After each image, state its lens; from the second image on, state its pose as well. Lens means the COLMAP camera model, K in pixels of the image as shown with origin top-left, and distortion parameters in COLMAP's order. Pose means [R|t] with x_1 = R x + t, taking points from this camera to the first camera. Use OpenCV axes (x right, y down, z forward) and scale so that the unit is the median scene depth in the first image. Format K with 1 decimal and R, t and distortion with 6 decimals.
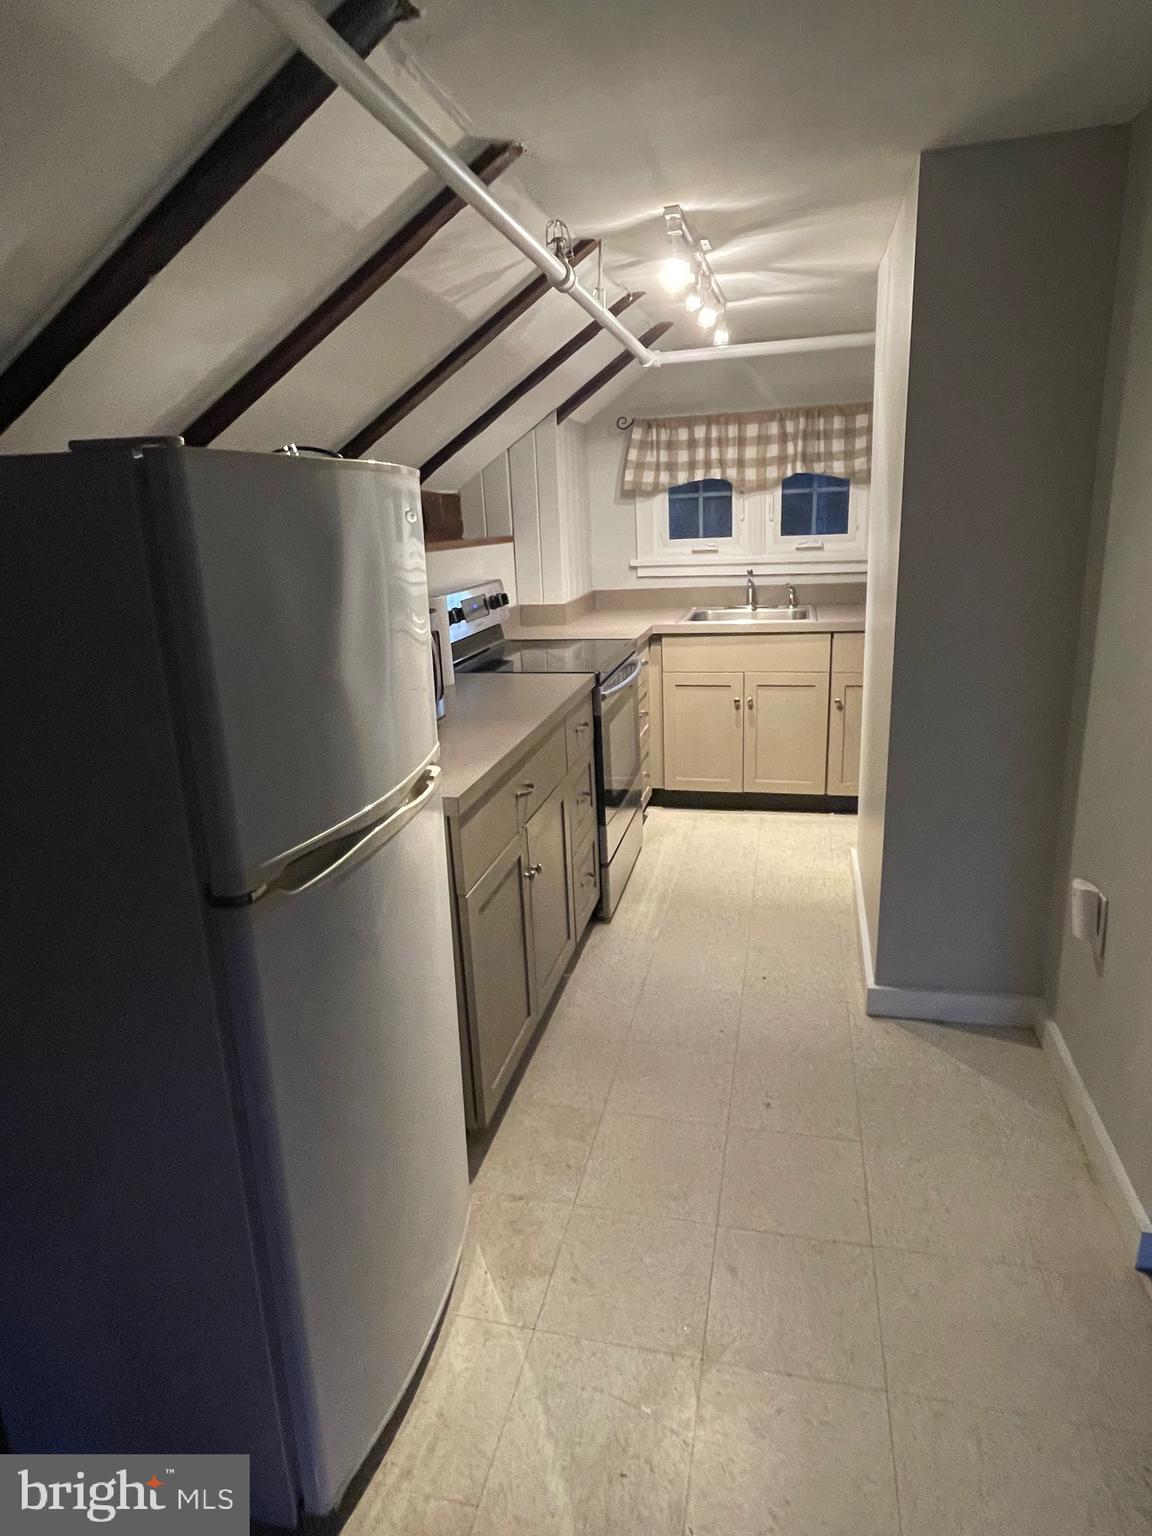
lens RADIAL K [[874.8, 0, 582.0], [0, 874.8, 765.9], [0, 0, 1]] dist [-0.000841, 0.001237]
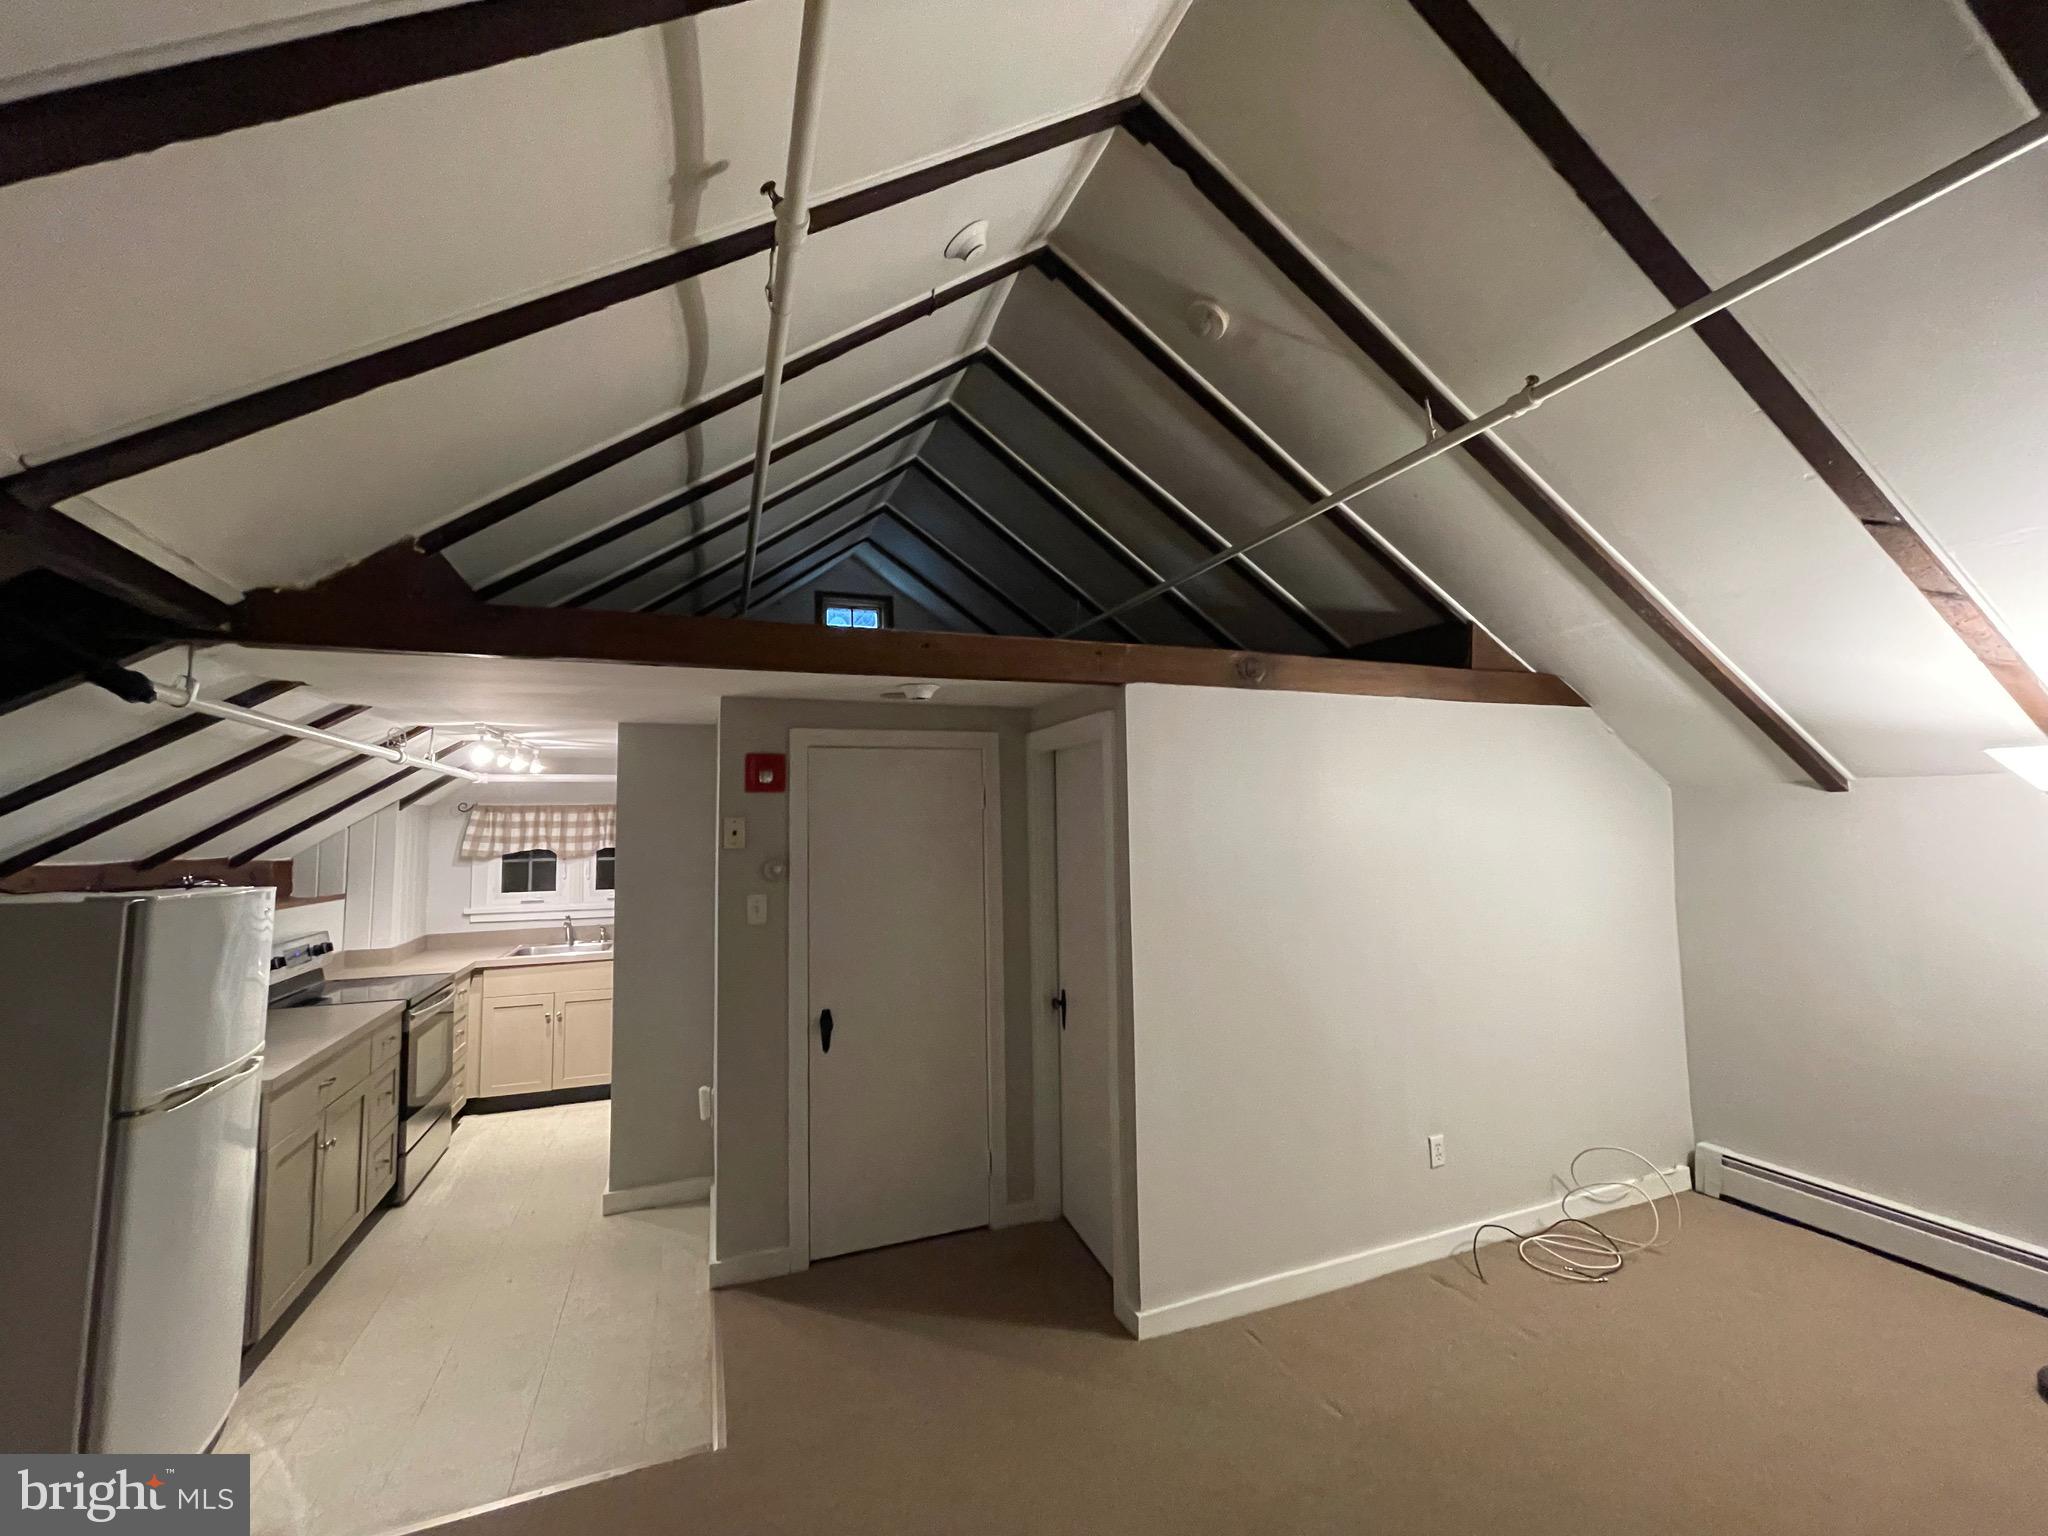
lens RADIAL K [[826.6, 0, 1026.9], [0, 826.6, 764.0], [0, 0, 1]] dist [-0.001931, -0.000543]
pose [[0.823533, 0.073742, 0.562455, 0.043534], [0.139442, 0.934777, -0.326723, 0.077266], [-0.549864, 0.347497, 0.759537, -0.466148]]
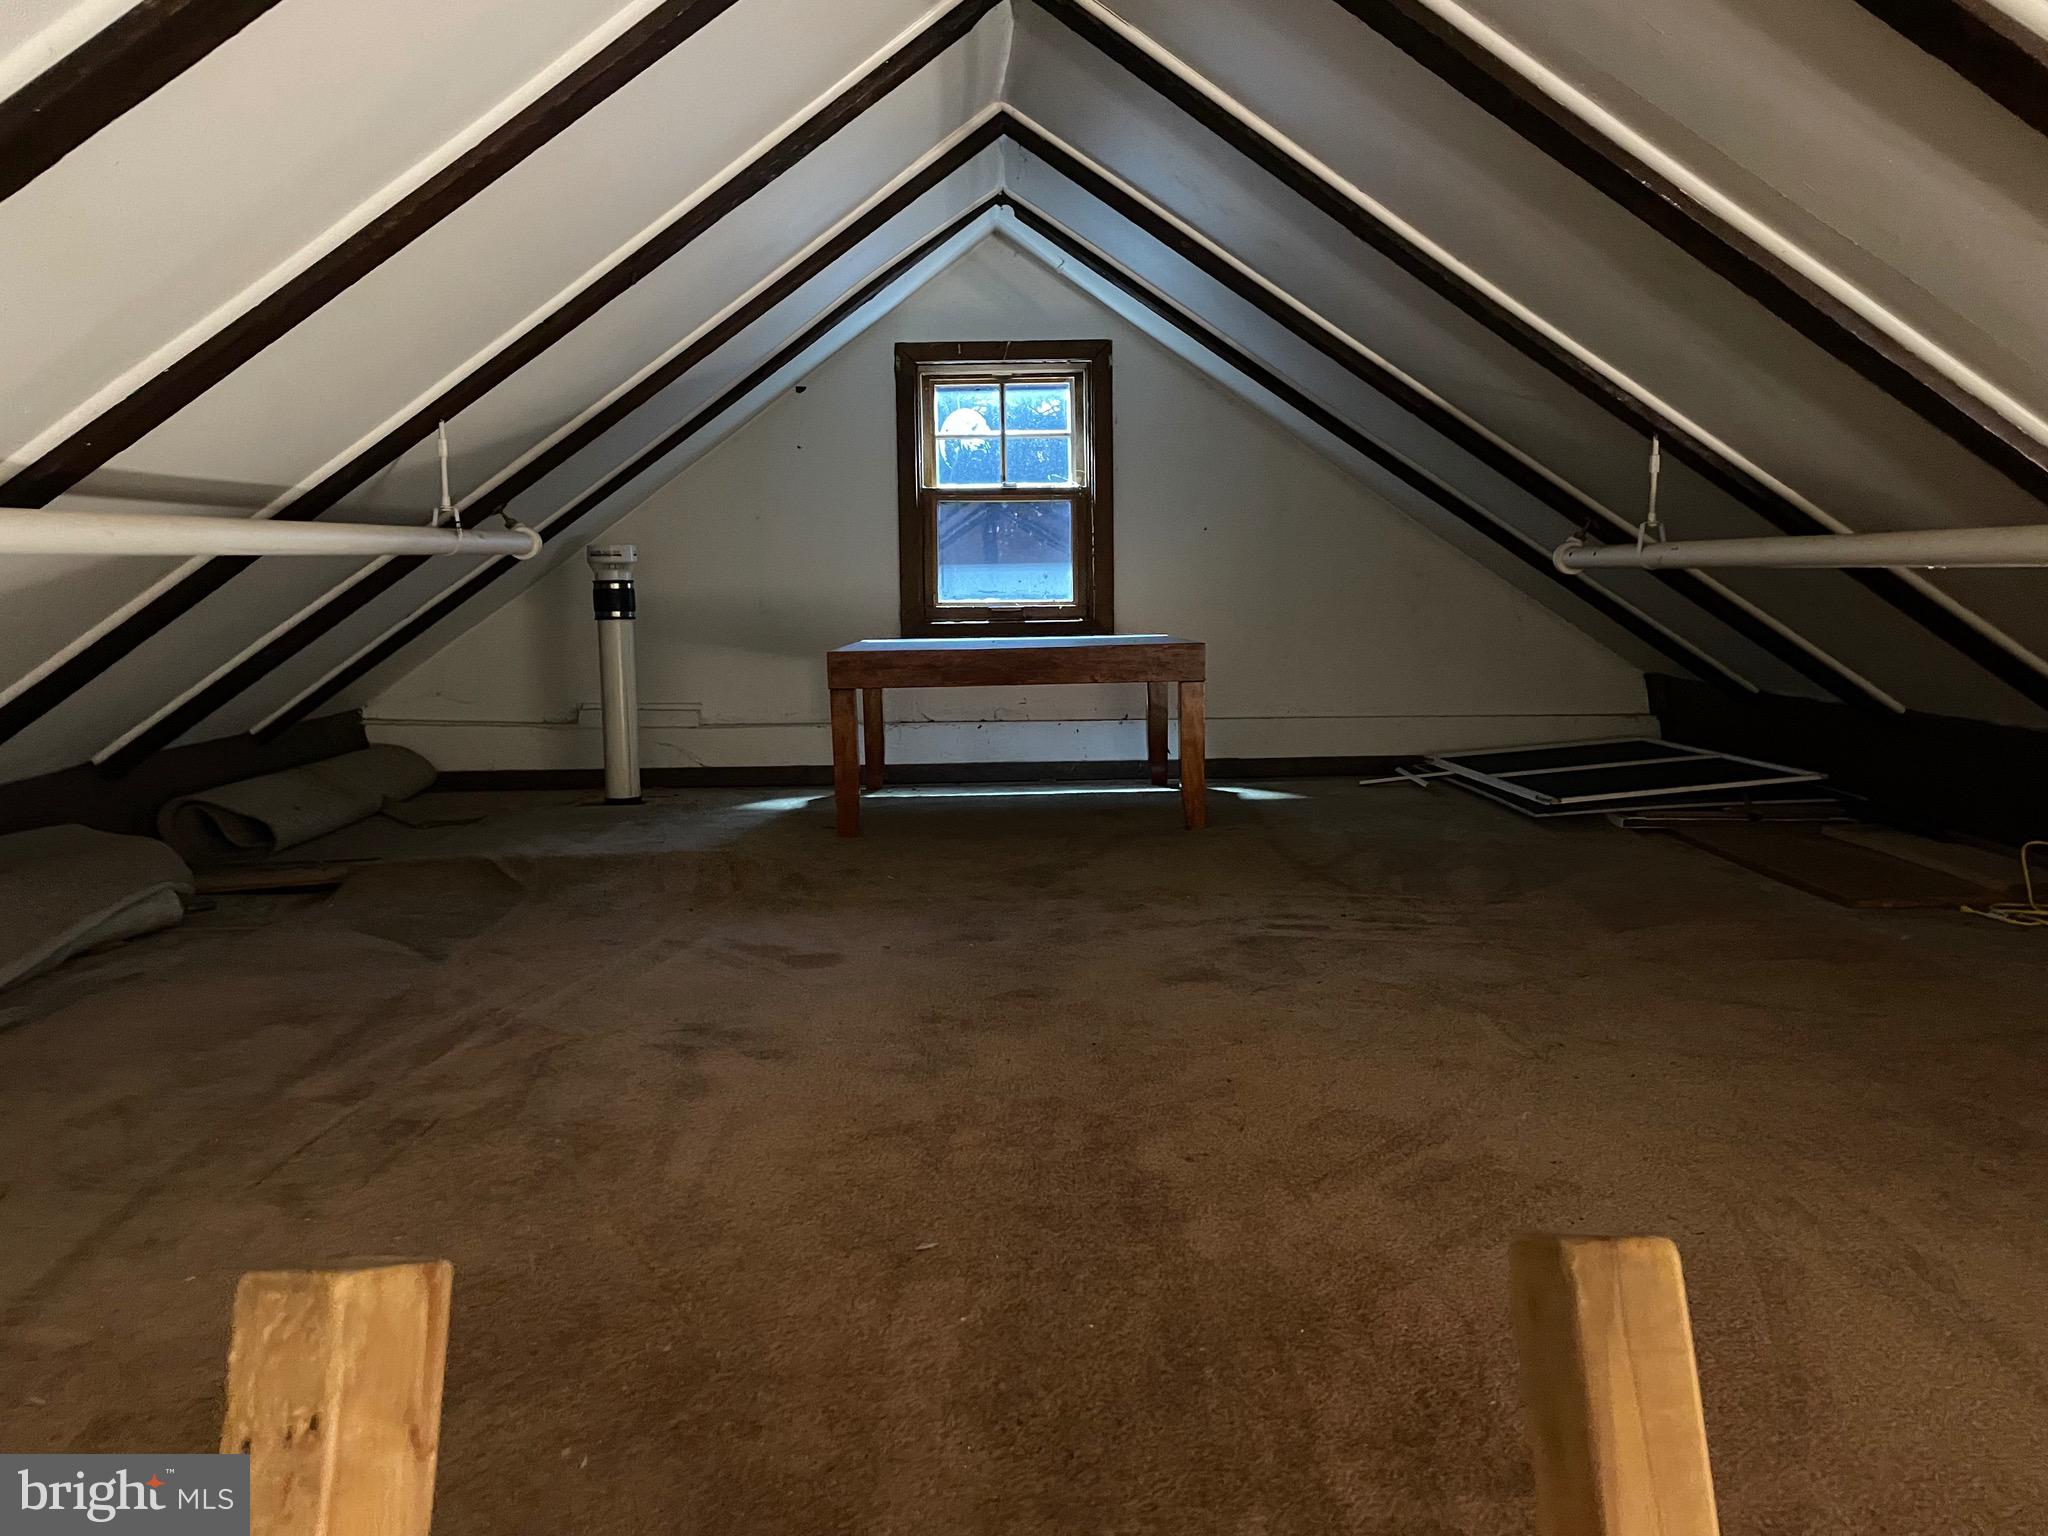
lens RADIAL K [[1523.4, 0, 1029.2], [0, 1523.4, 763.9], [0, 0, 1]] dist [0.011219, 0.000521]
pose [[0.966247, 0.010293, 0.257410, 0.401706], [0.037742, 0.982764, -0.180969, -0.331696], [-0.254836, 0.184576, 0.949205, -0.128310]]
